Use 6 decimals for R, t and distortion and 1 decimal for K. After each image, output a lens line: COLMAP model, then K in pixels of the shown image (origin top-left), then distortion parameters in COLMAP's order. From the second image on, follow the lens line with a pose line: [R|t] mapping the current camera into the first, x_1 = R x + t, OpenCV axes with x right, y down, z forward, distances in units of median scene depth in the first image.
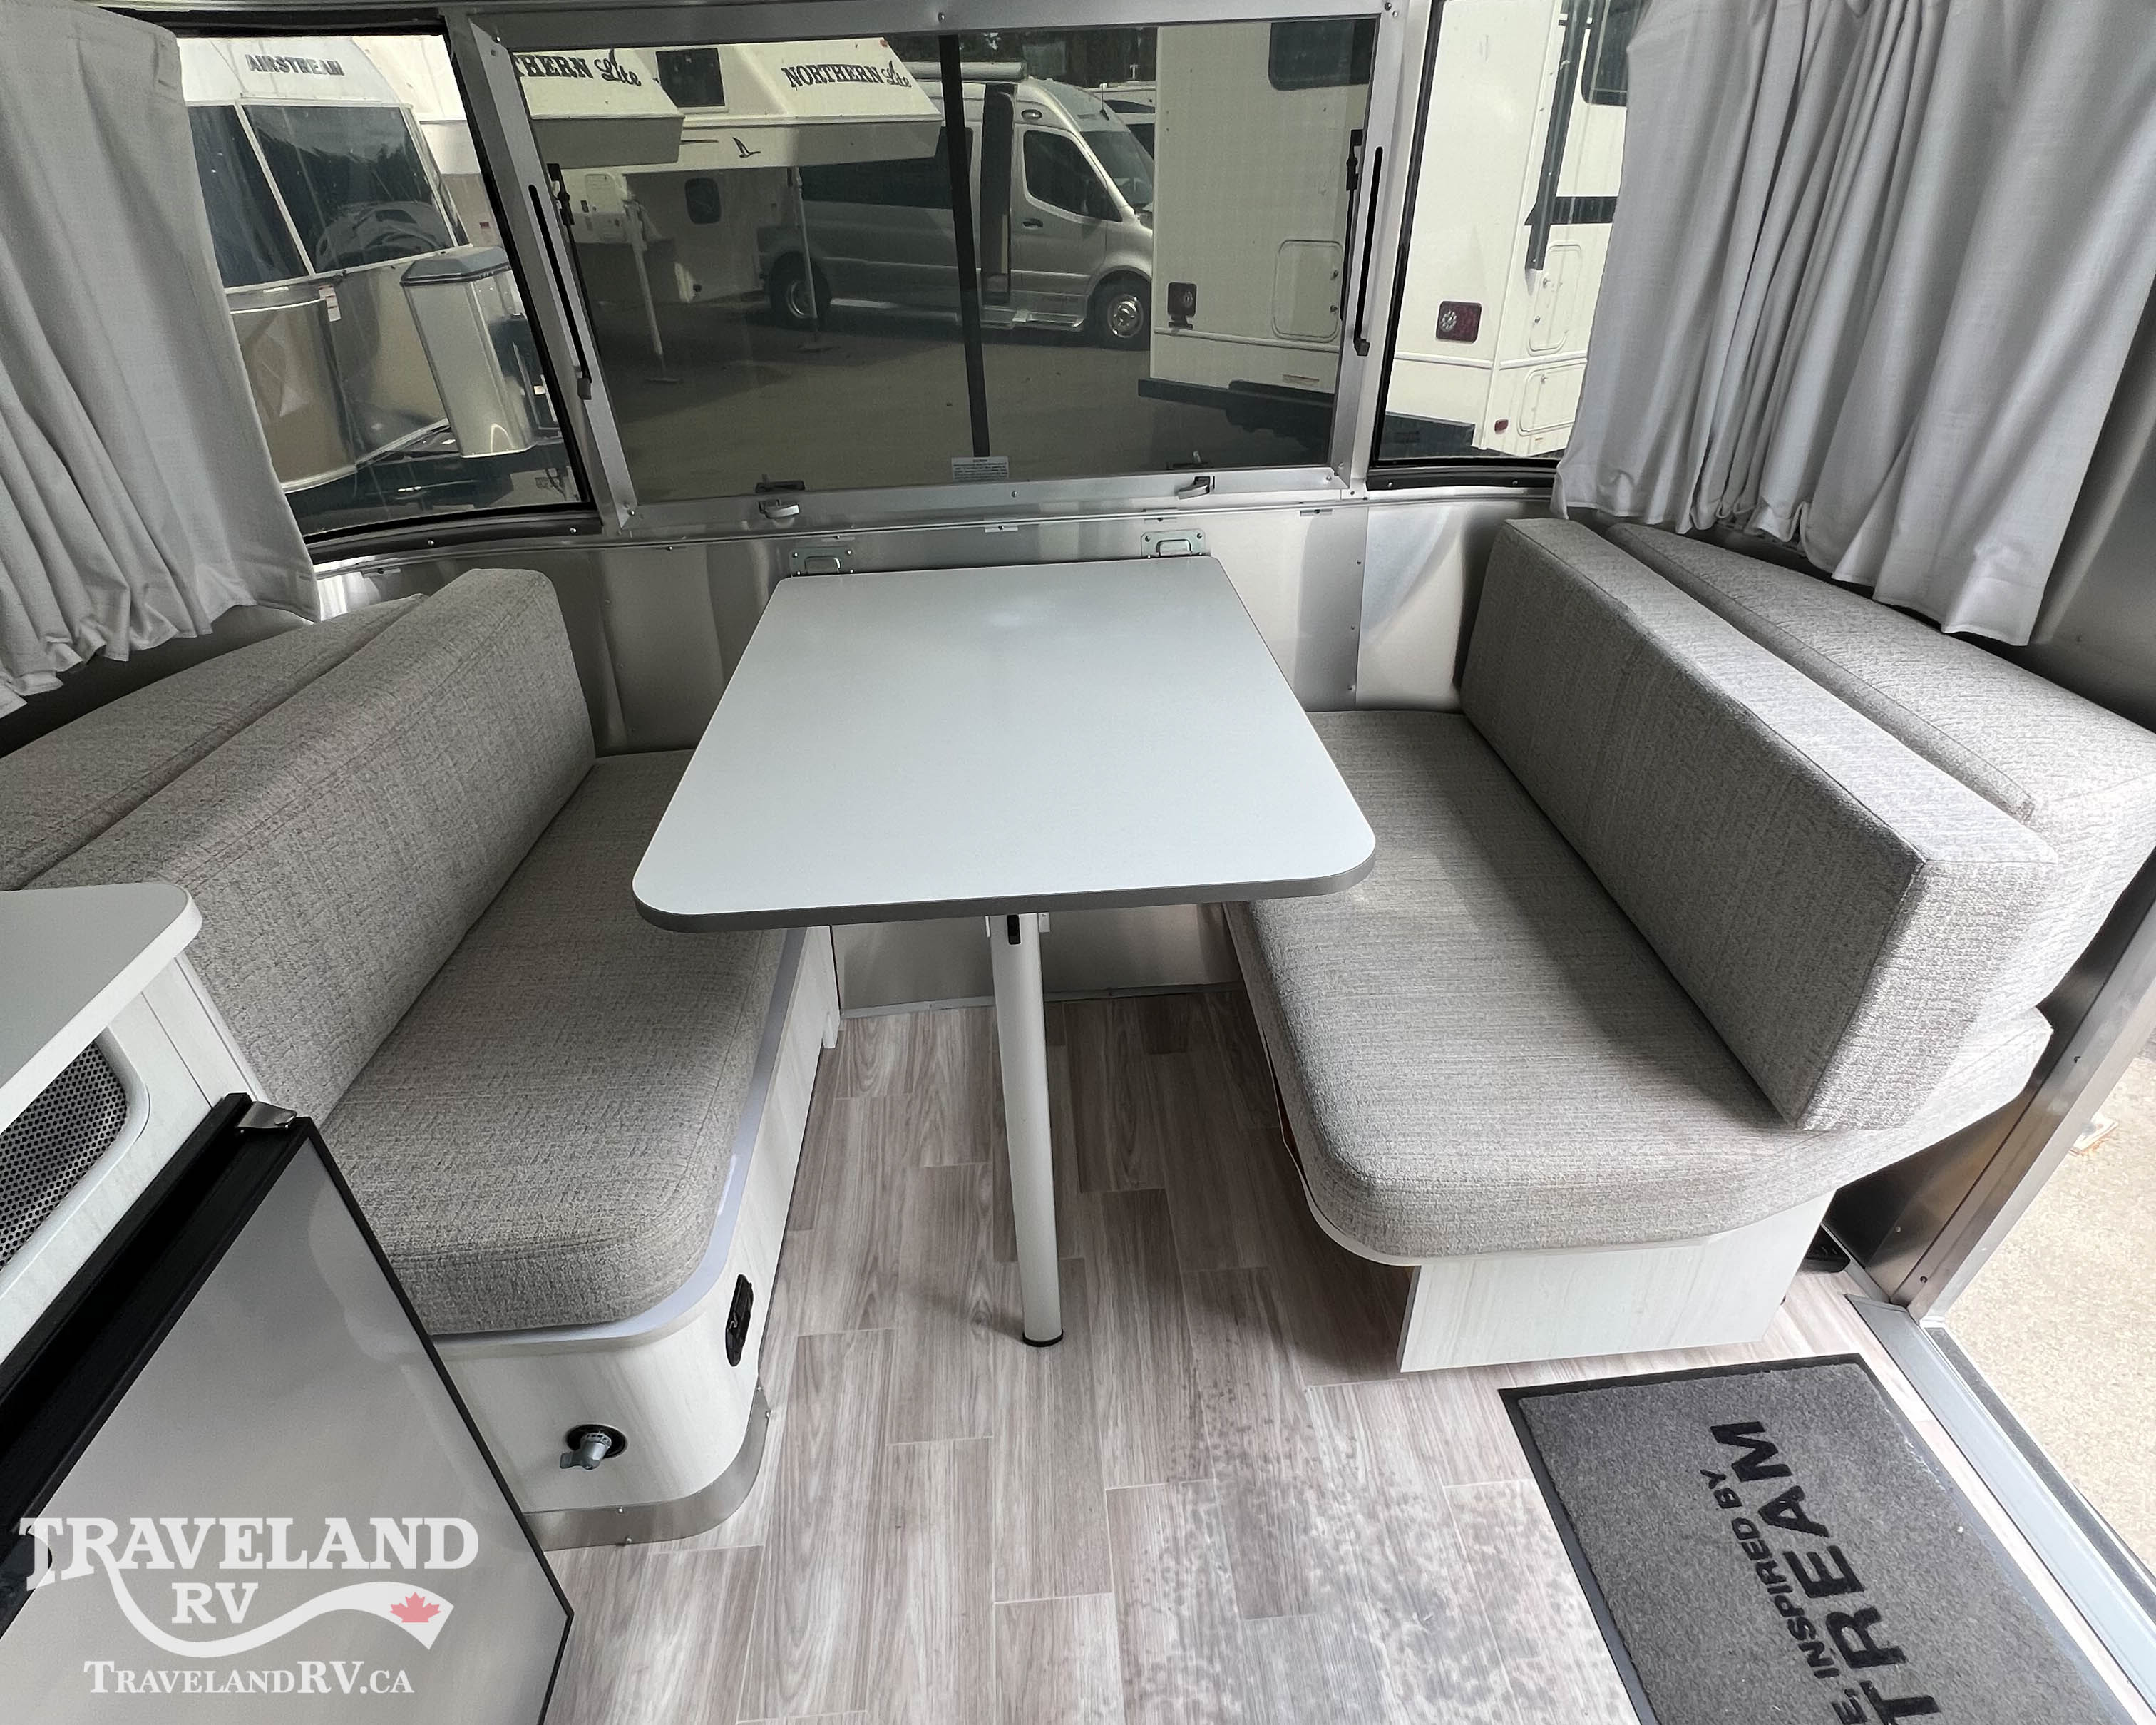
lens RADIAL K [[1162.0, 0, 1083.2], [0, 1162.0, 880.9], [0, 0, 1]] dist [-0.001140, 0.000614]
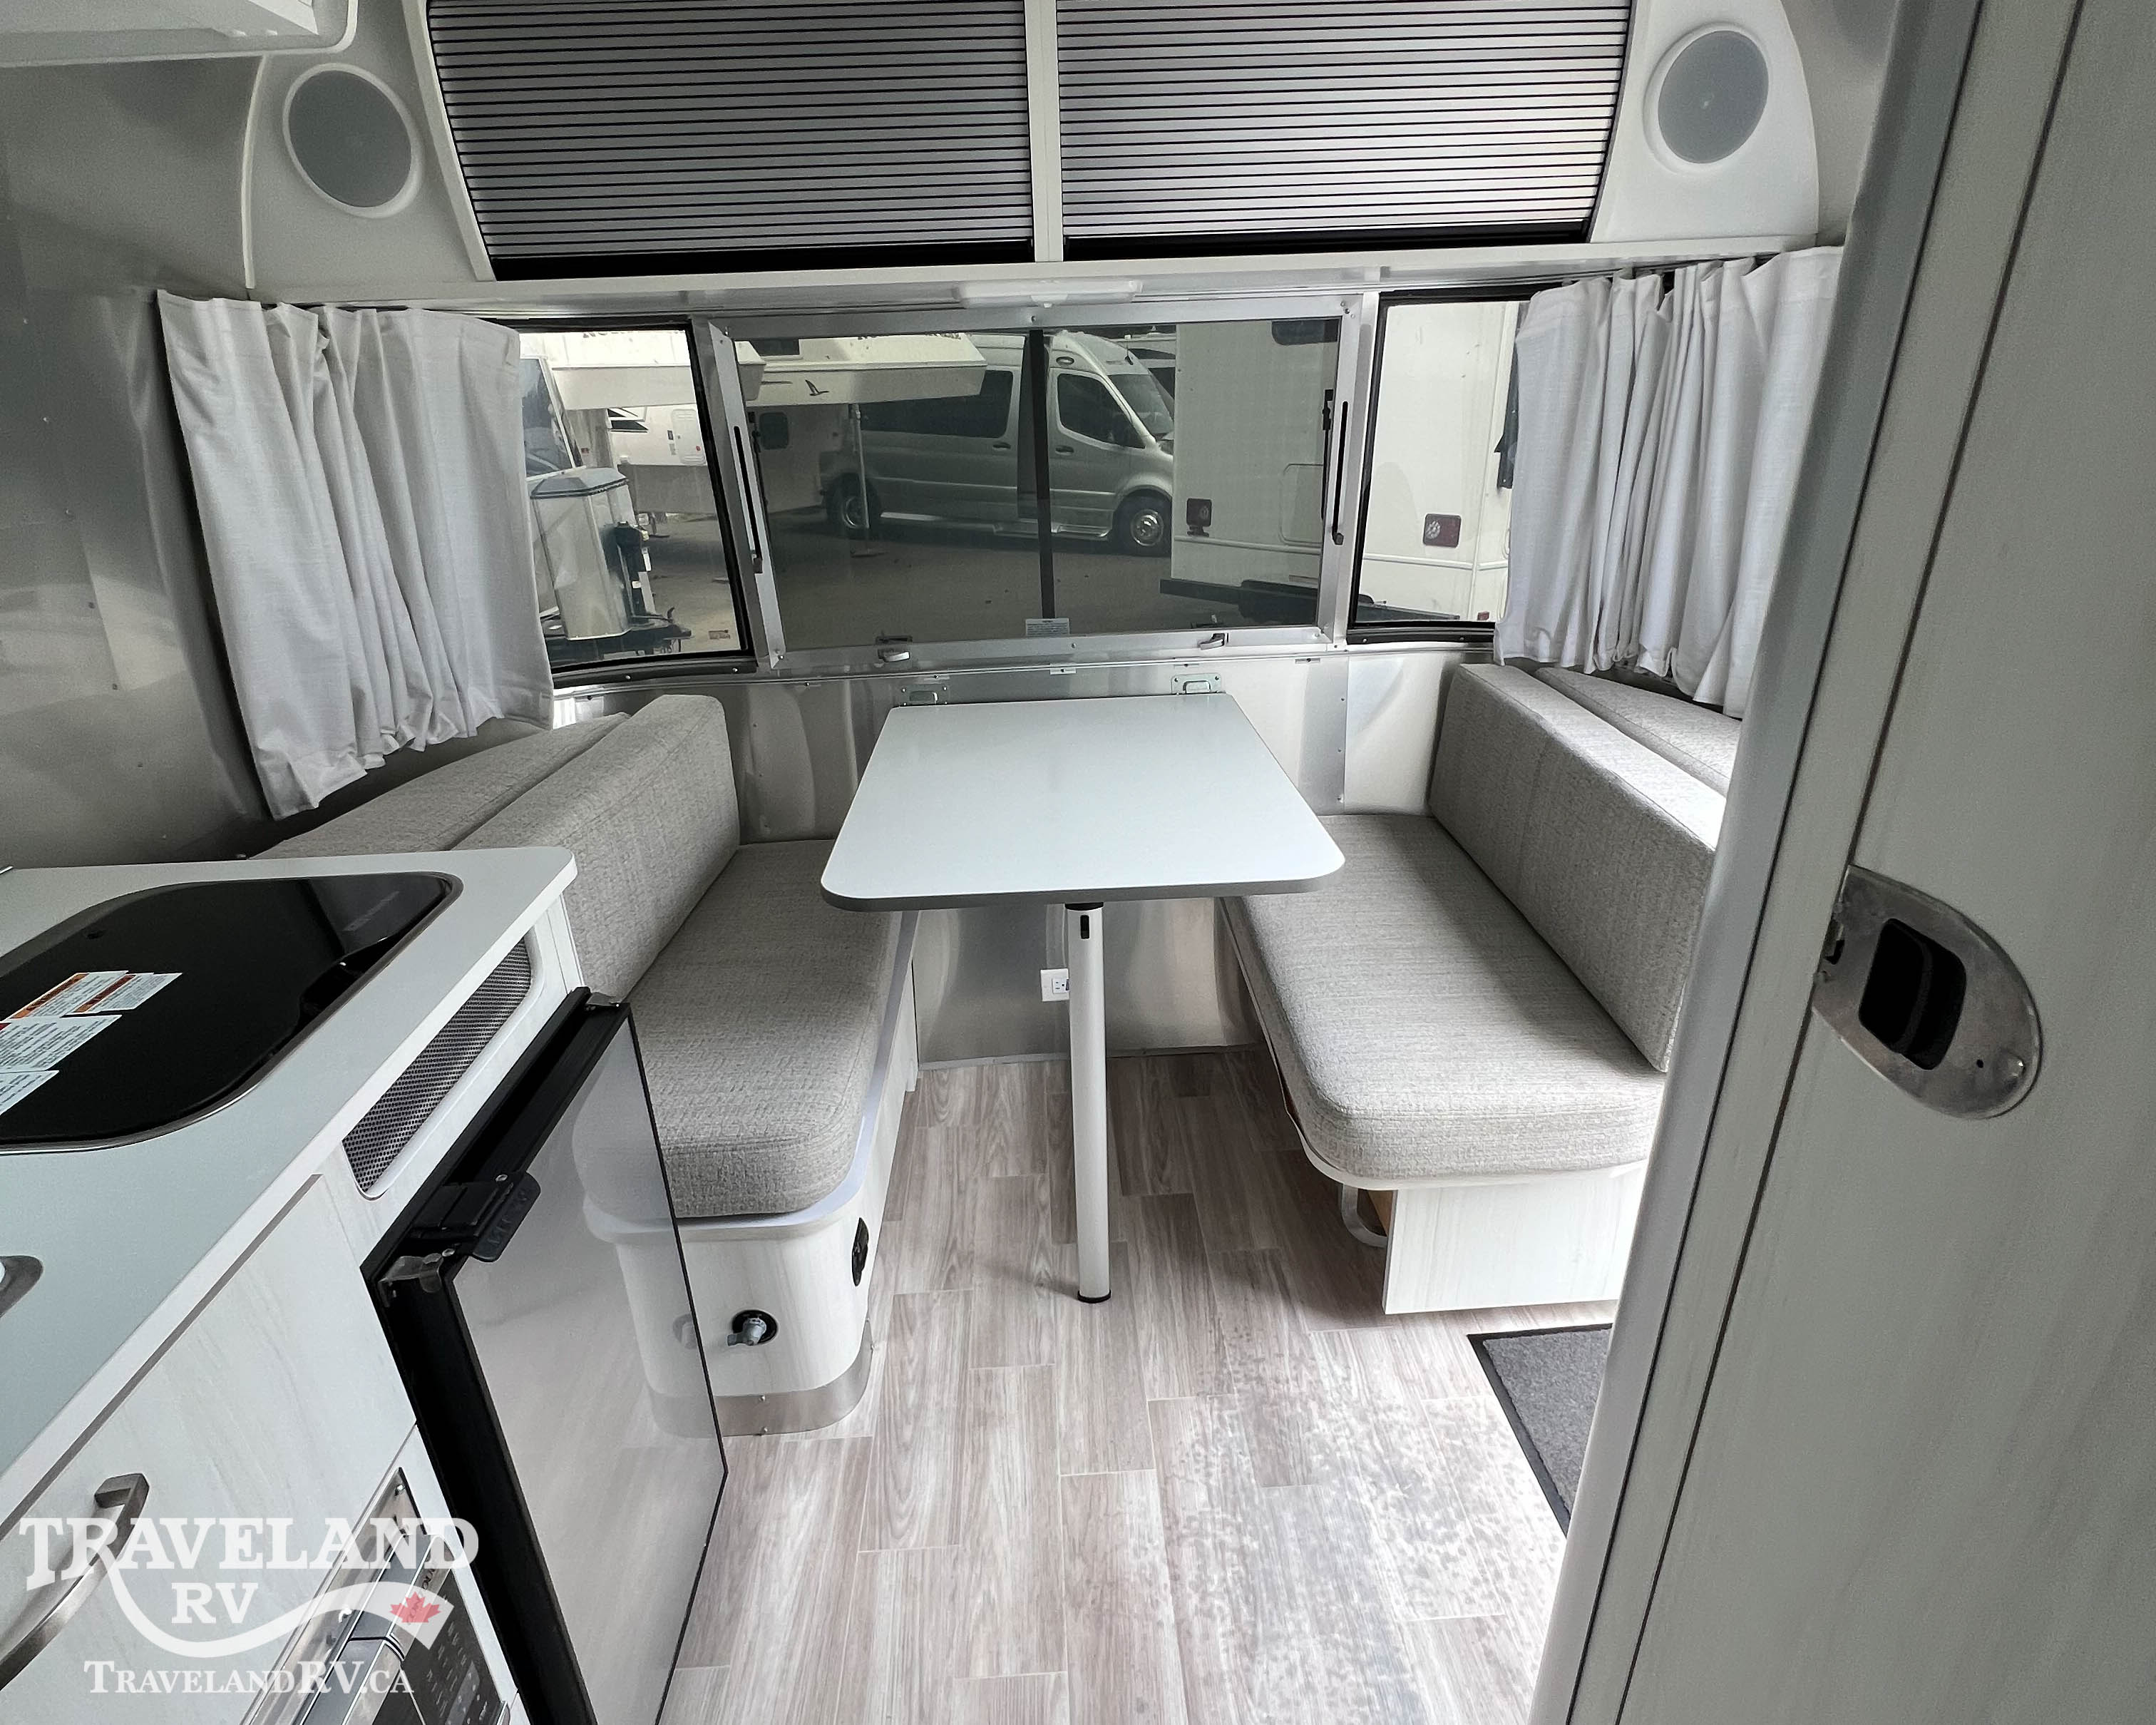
lens RADIAL K [[1151.9, 0, 1080.7], [0, 1151.9, 867.5], [0, 0, 1]] dist [0.003282, -0.004165]
pose [[0.999771, 0.008469, -0.019663, -0.028893], [-0.011618, 0.986052, -0.166029, 0.149562], [0.017982, 0.166220, 0.985925, -0.271883]]
